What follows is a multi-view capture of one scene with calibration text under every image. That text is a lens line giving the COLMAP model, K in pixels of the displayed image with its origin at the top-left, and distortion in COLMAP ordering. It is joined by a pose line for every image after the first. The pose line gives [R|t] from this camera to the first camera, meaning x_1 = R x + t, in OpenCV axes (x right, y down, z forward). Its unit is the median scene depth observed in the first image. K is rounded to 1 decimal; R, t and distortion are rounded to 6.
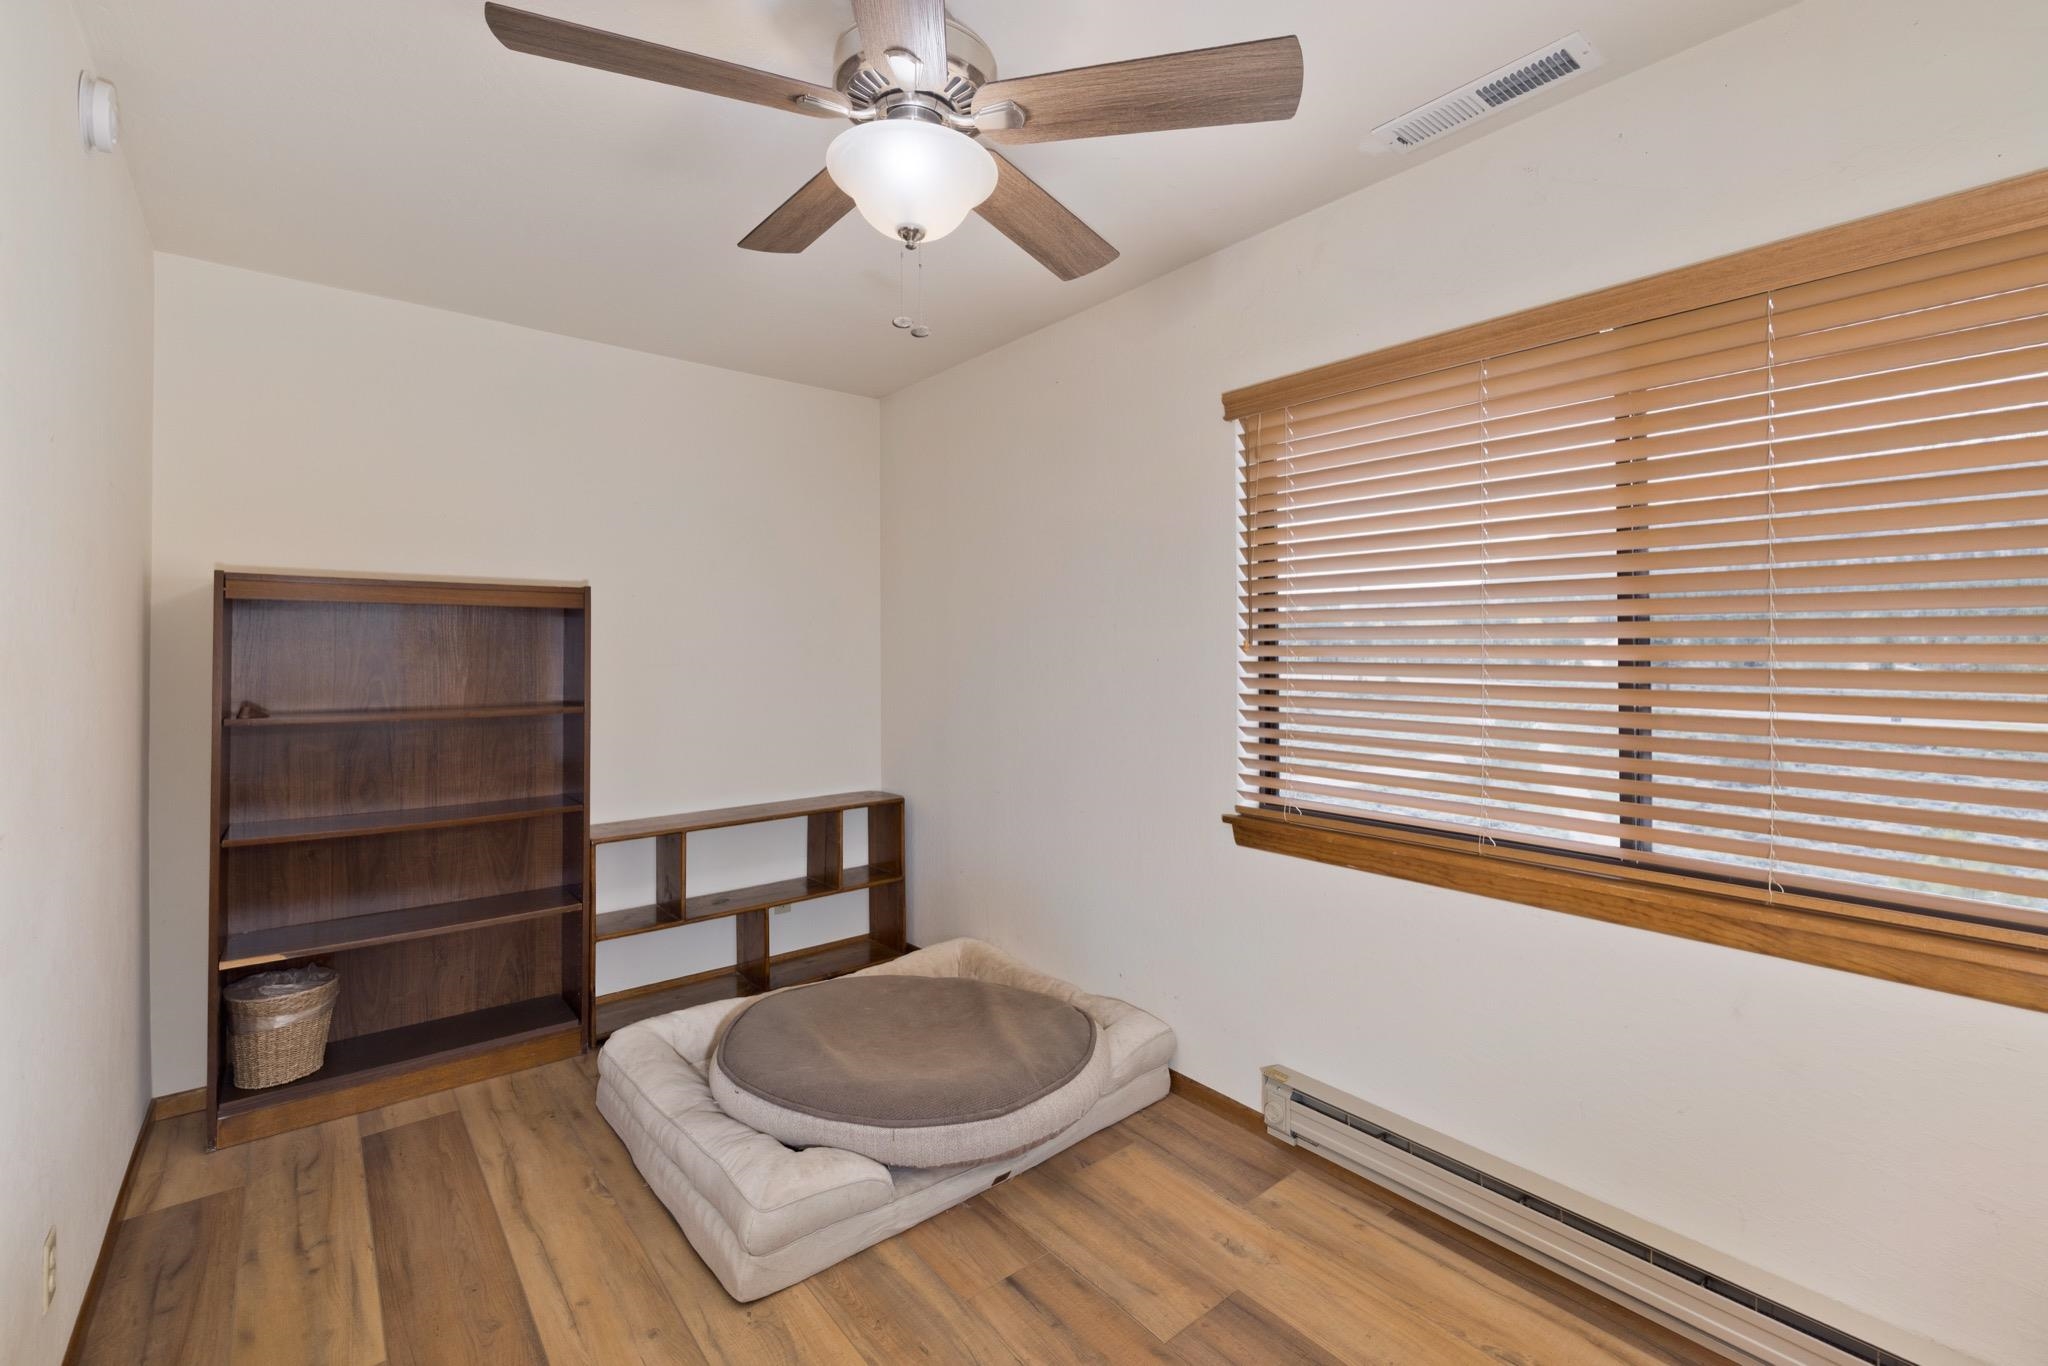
lens RADIAL K [[892.8, 0, 1029.6], [0, 892.8, 637.9], [0, 0, 1]] dist [0.001439, -0.000061]
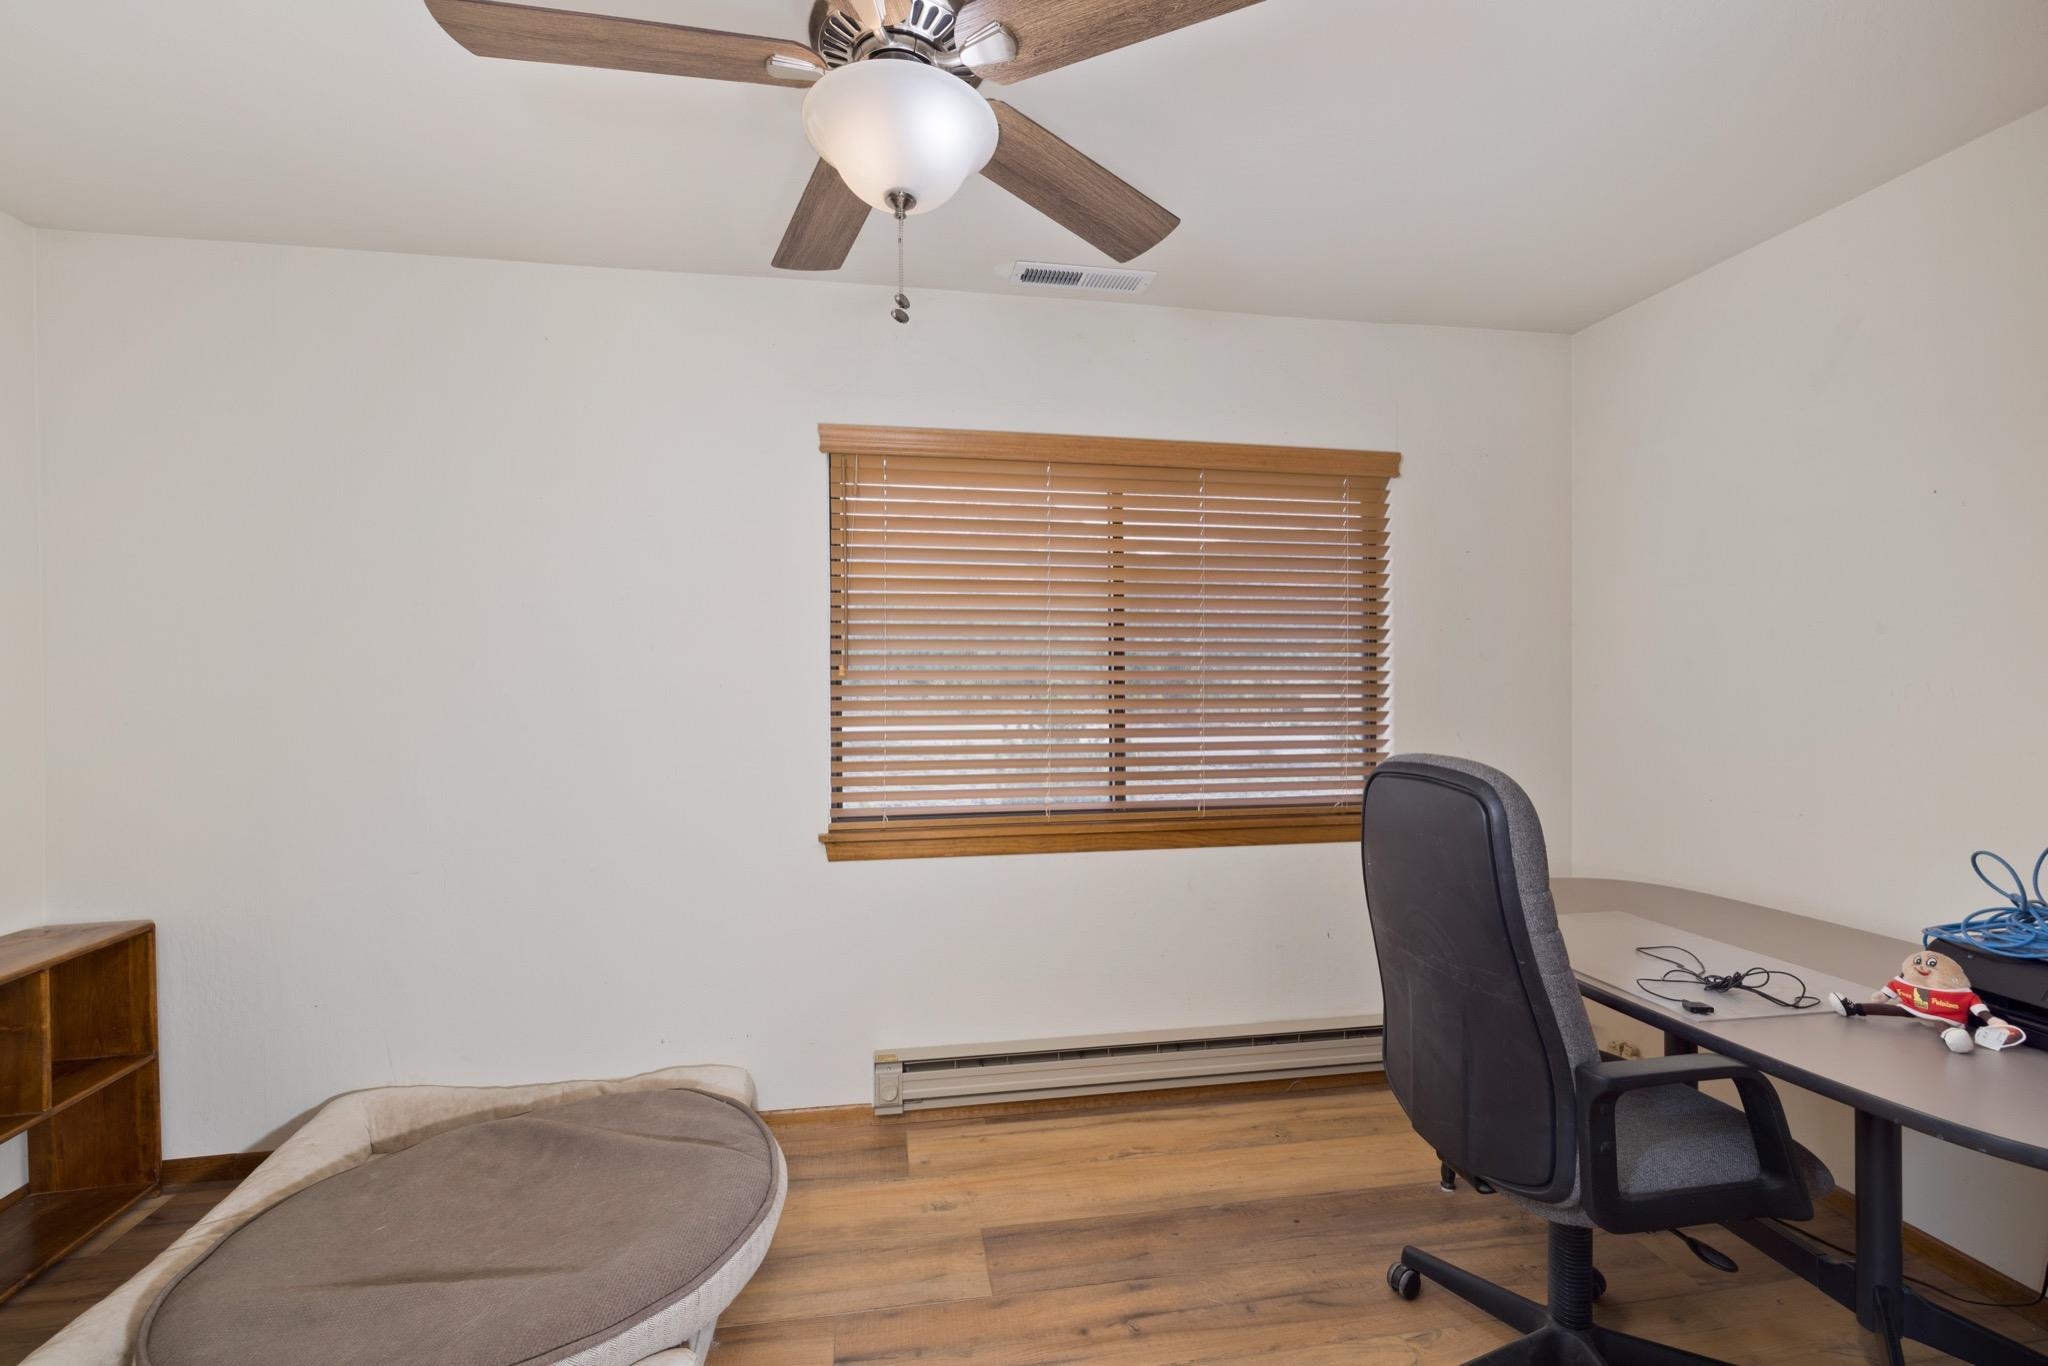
lens RADIAL K [[862.0, 0, 1017.0], [0, 862.0, 668.6], [0, 0, 1]] dist [0.002232, -0.000199]
pose [[0.496632, 0.001746, 0.867959, -0.651241], [-0.005667, 0.999983, 0.001231, 0.006122], [-0.867943, -0.005531, 0.496634, 0.377641]]
